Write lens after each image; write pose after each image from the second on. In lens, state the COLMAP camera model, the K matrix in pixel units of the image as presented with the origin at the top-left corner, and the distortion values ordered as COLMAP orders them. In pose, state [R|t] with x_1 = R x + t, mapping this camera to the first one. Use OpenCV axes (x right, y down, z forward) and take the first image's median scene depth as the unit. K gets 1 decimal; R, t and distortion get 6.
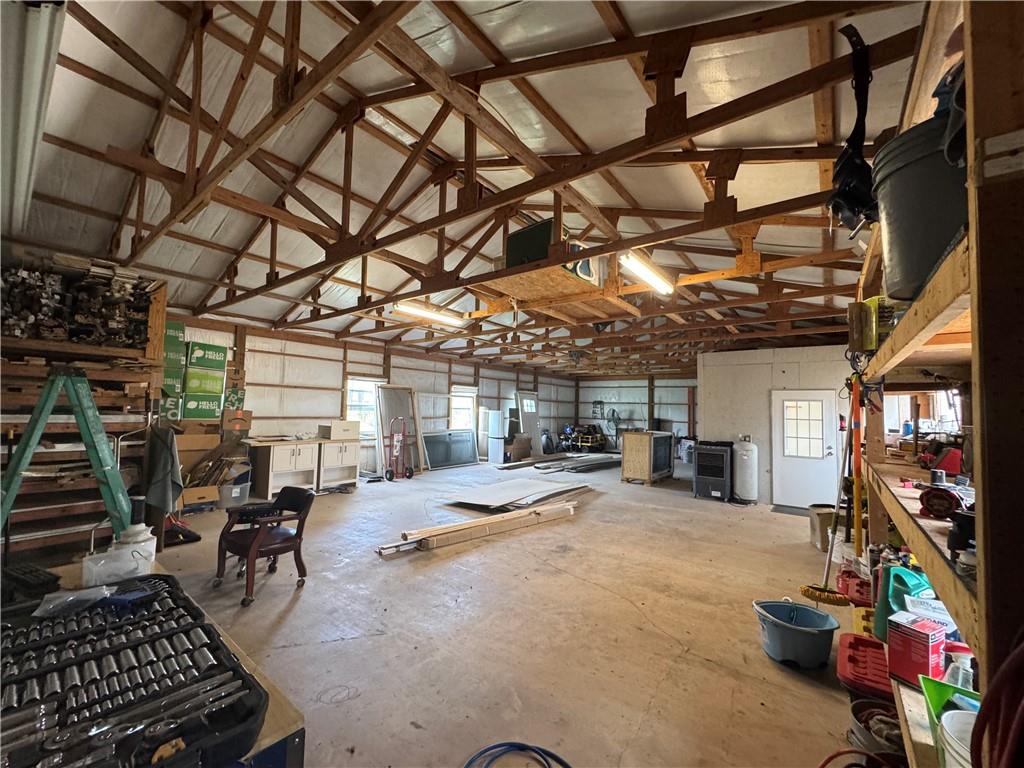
lens RADIAL K [[409.6, 0, 512.0], [0, 409.6, 384.0], [0, 0, 1]] dist [-0.000793, -0.000311]
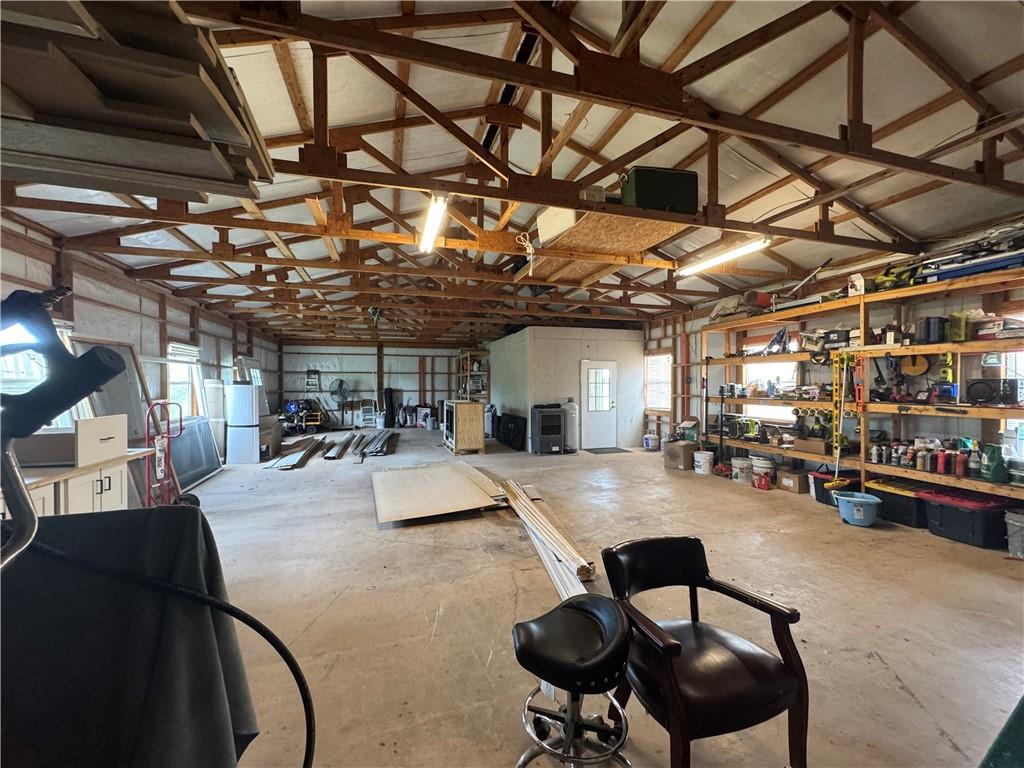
lens RADIAL K [[409.6, 0, 512.0], [0, 409.6, 384.0], [0, 0, 1]] dist [-0.000793, -0.000311]
pose [[0.575011, -0.028902, 0.817635, -0.259683], [-0.031755, 0.997834, 0.057604, 0.010216], [-0.817529, -0.059087, 0.572848, 0.219153]]
